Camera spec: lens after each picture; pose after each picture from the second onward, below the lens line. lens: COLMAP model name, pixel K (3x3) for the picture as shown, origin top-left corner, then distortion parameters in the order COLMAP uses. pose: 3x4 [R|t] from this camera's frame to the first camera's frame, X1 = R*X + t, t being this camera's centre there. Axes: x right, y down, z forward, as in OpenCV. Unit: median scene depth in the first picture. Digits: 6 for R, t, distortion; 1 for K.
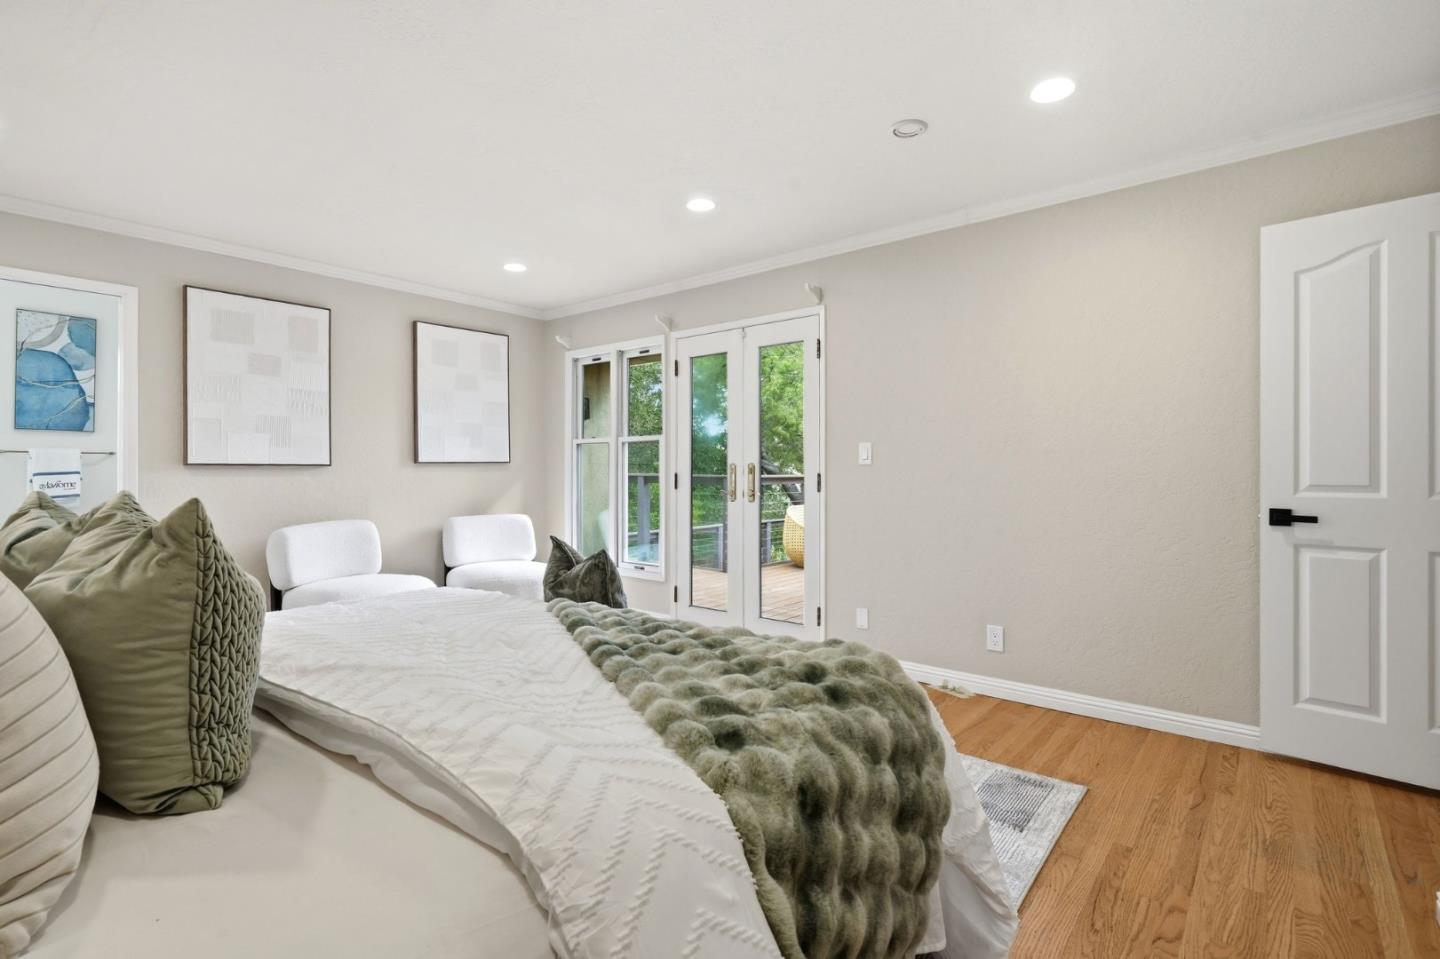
lens RADIAL K [[658.7, 0, 718.4], [0, 658.7, 473.1], [0, 0, 1]] dist [0.000679, 0.001295]
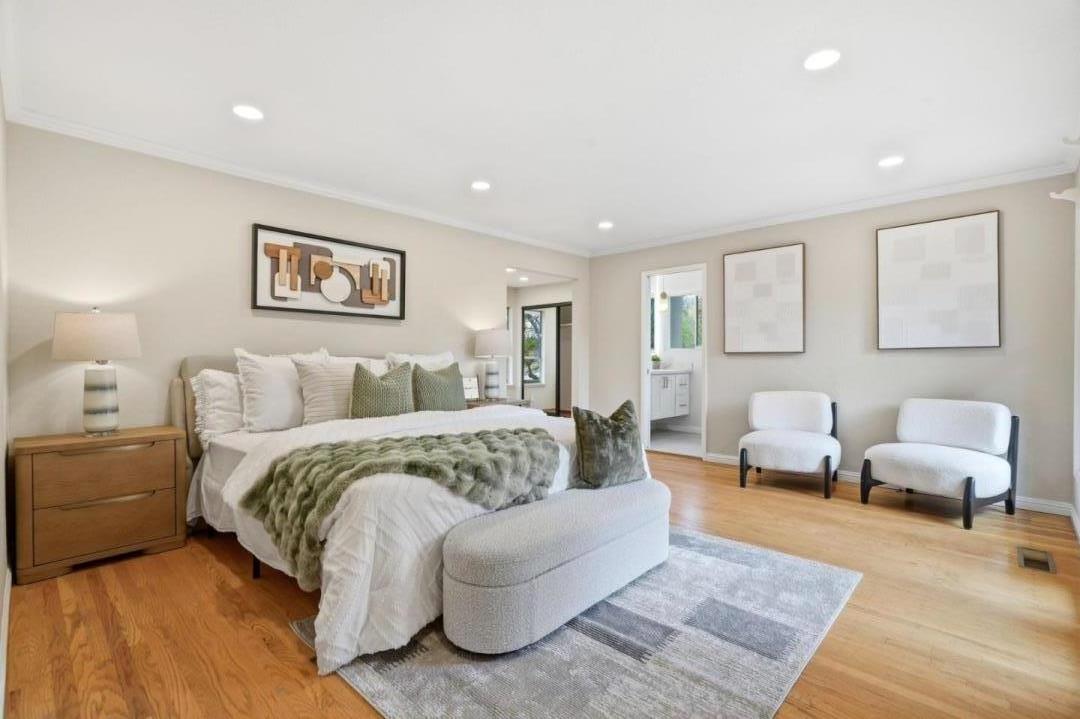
lens RADIAL K [[494.0, 0, 540.2], [0, 494.0, 356.5], [0, 0, 1]] dist [0.000679, 0.001295]
pose [[-0.055881, 0.010036, -0.998387, 0.483817], [0.004558, 0.999942, 0.009797, -0.016463], [0.998427, -0.004003, -0.055924, 0.466982]]
